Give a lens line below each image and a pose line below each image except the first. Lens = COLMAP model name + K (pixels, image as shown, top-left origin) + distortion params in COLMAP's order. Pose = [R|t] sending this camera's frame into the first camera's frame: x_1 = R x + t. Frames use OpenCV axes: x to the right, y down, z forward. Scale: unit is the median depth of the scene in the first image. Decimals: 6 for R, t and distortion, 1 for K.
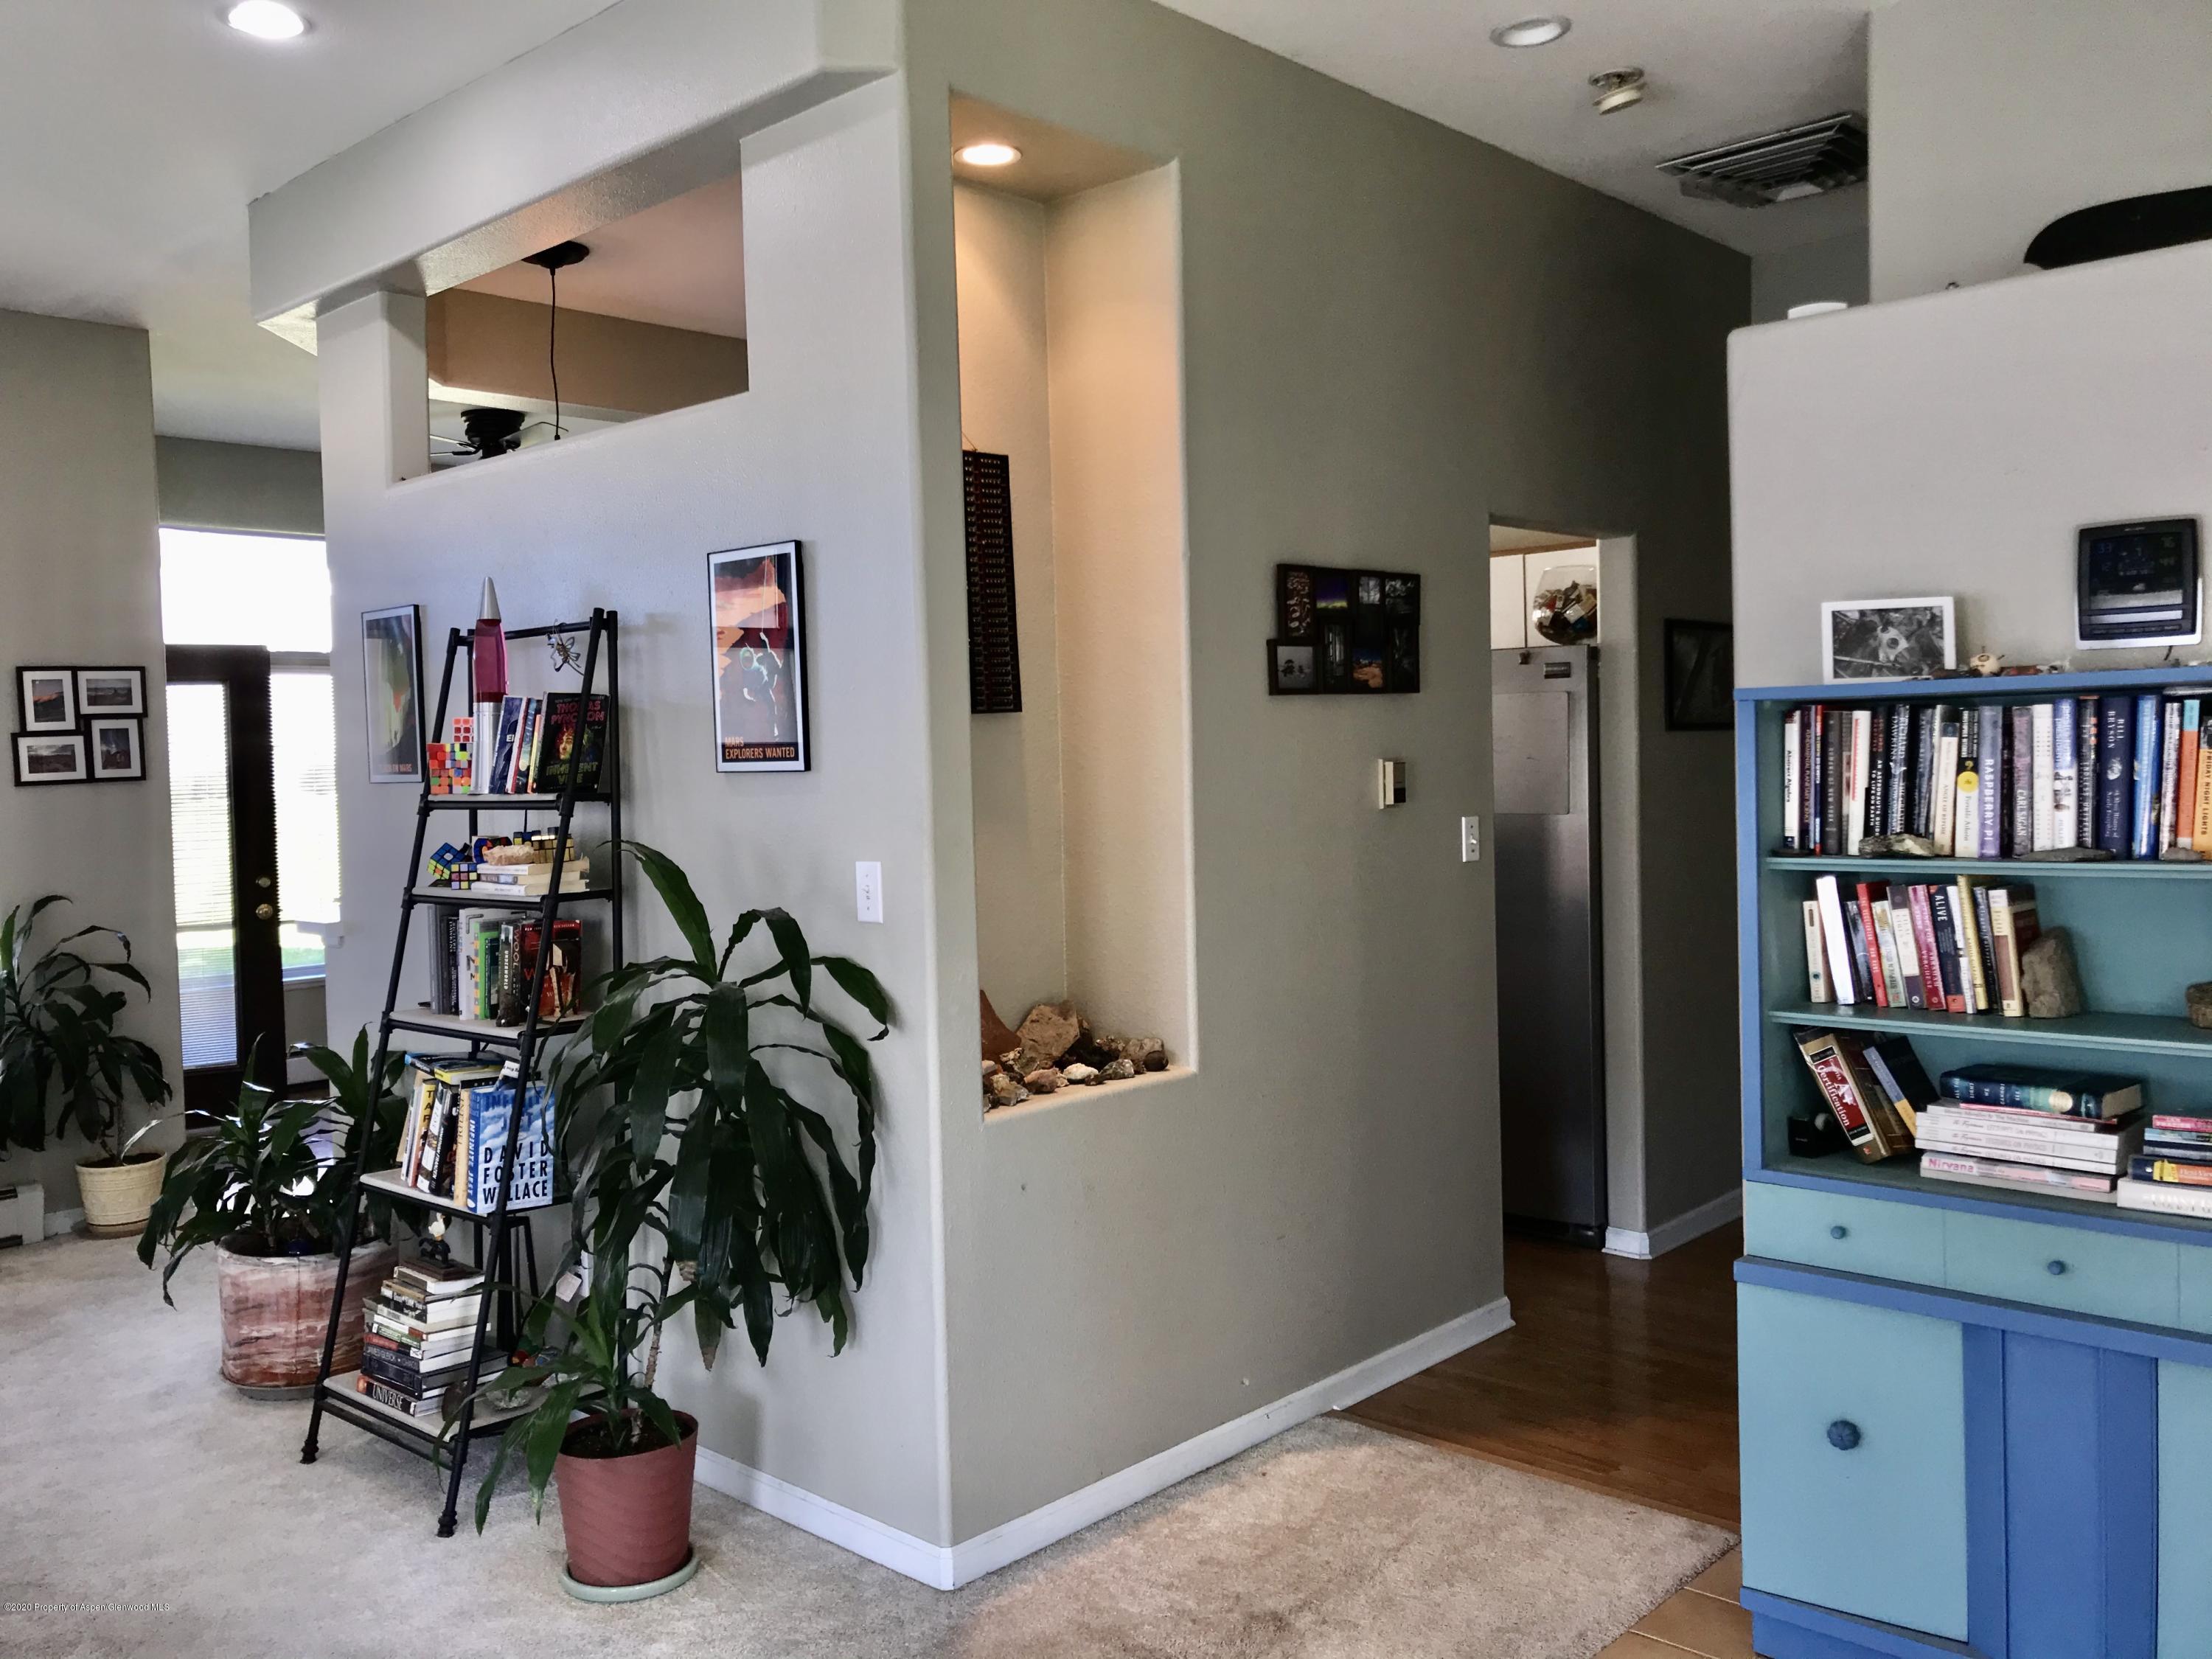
lens RADIAL K [[1799.9, 0, 1087.1], [0, 1799.9, 814.7], [0, 0, 1]] dist [0.035883, -0.028953]
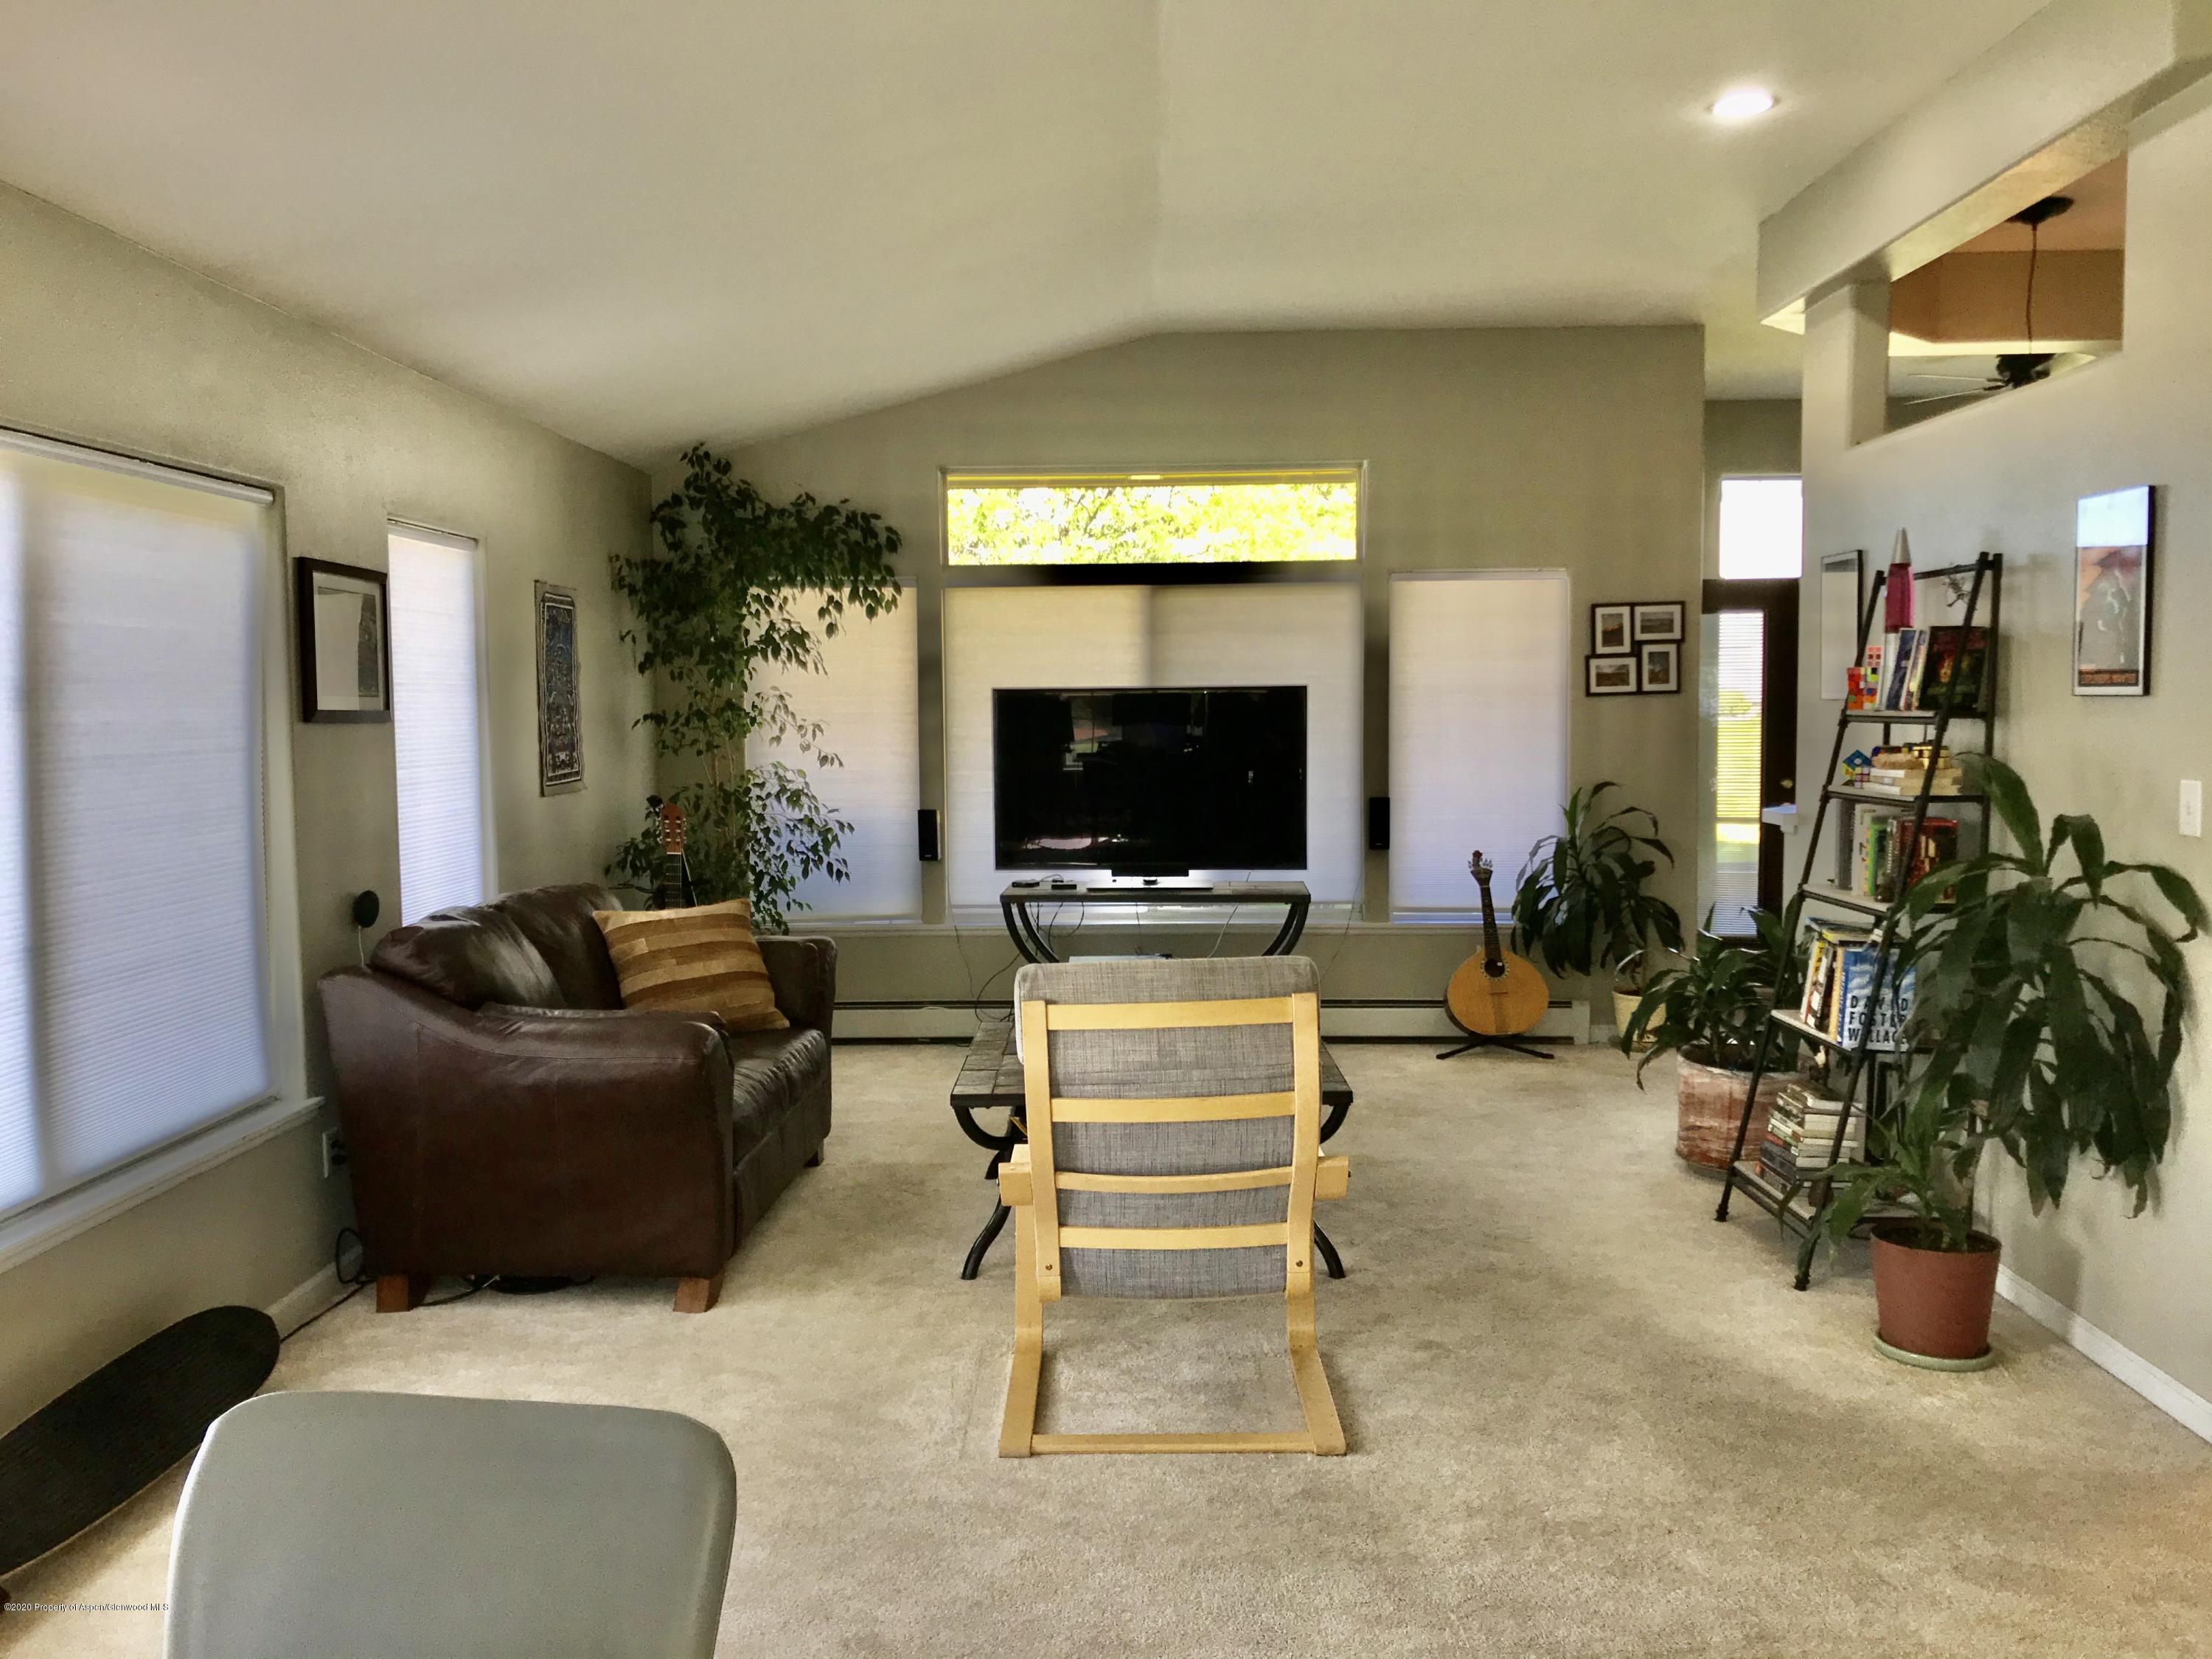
lens RADIAL K [[1799.9, 0, 1084.8], [0, 1799.9, 808.4], [0, 0, 1]] dist [0.035883, -0.028953]
pose [[0.662464, 0.066100, -0.746172, 0.219875], [-0.033690, 0.997720, 0.058474, 0.001380], [0.748336, -0.013598, 0.663180, -0.198956]]
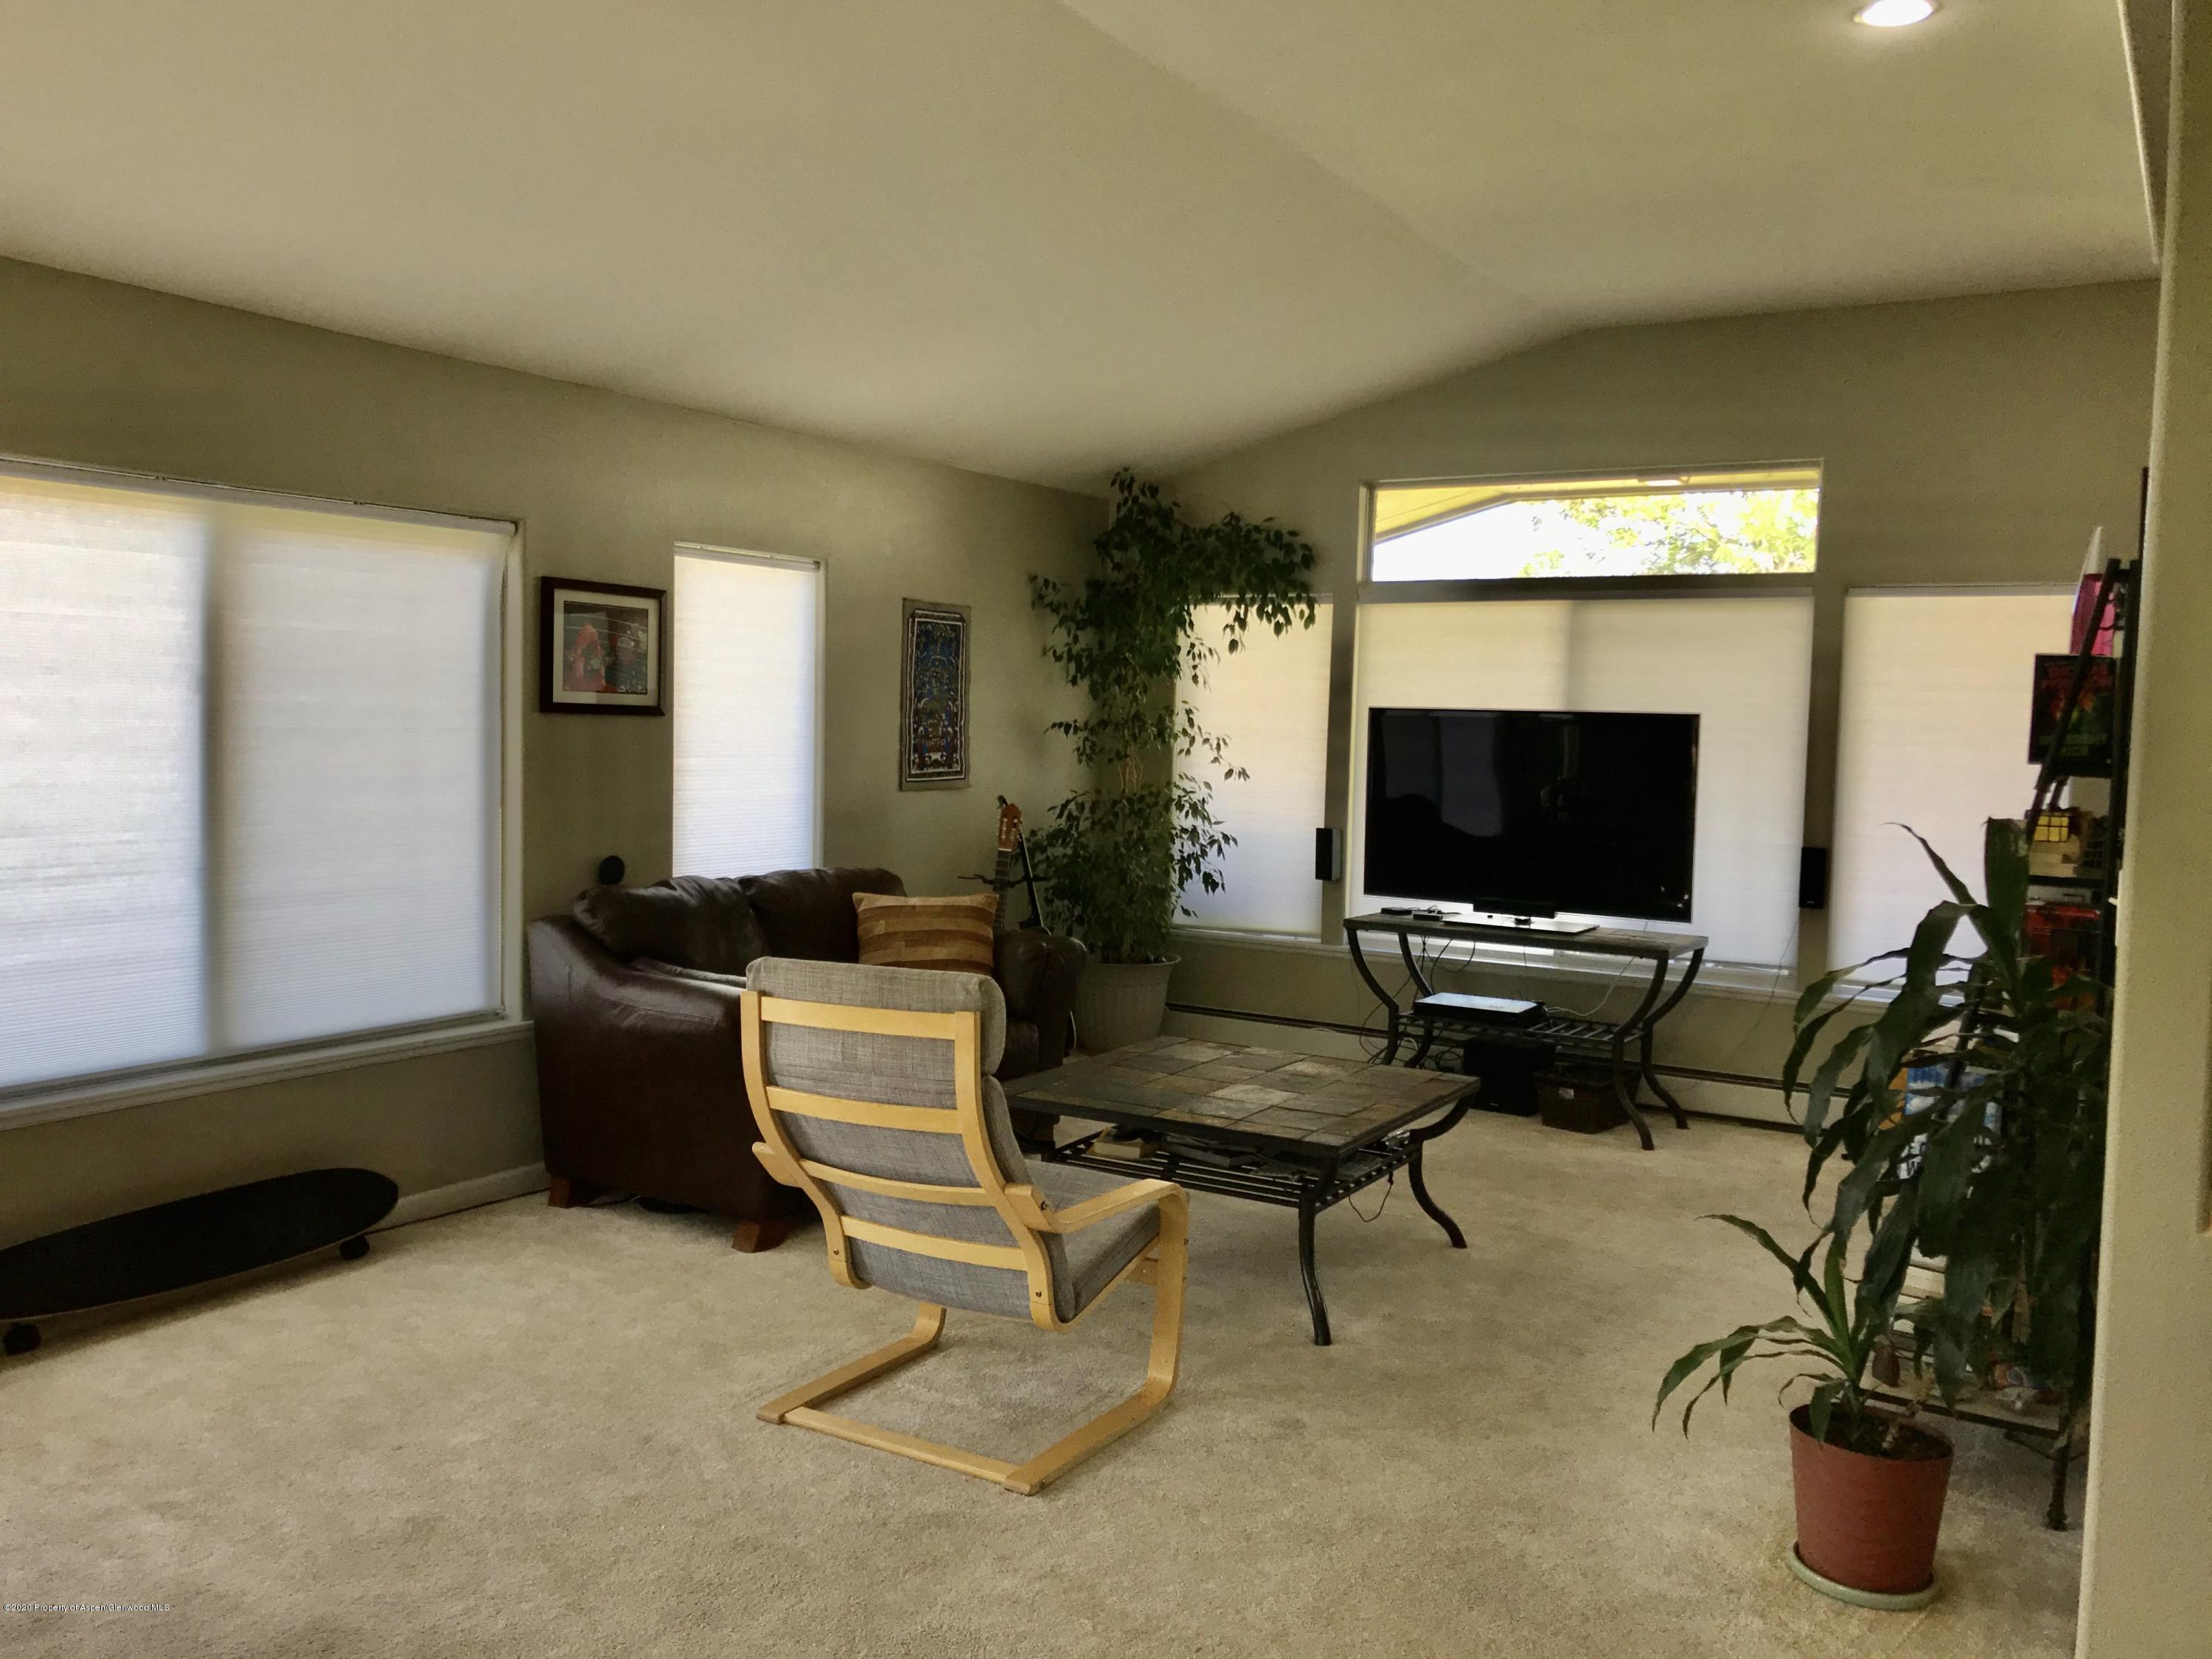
lens RADIAL K [[1799.9, 0, 1088.5], [0, 1799.9, 810.7], [0, 0, 1]] dist [0.035883, -0.028953]
pose [[0.200268, 0.086534, -0.975912, 0.487952], [-0.063702, 0.995134, 0.075166, -0.026199], [0.977668, 0.047114, 0.204806, 0.329917]]
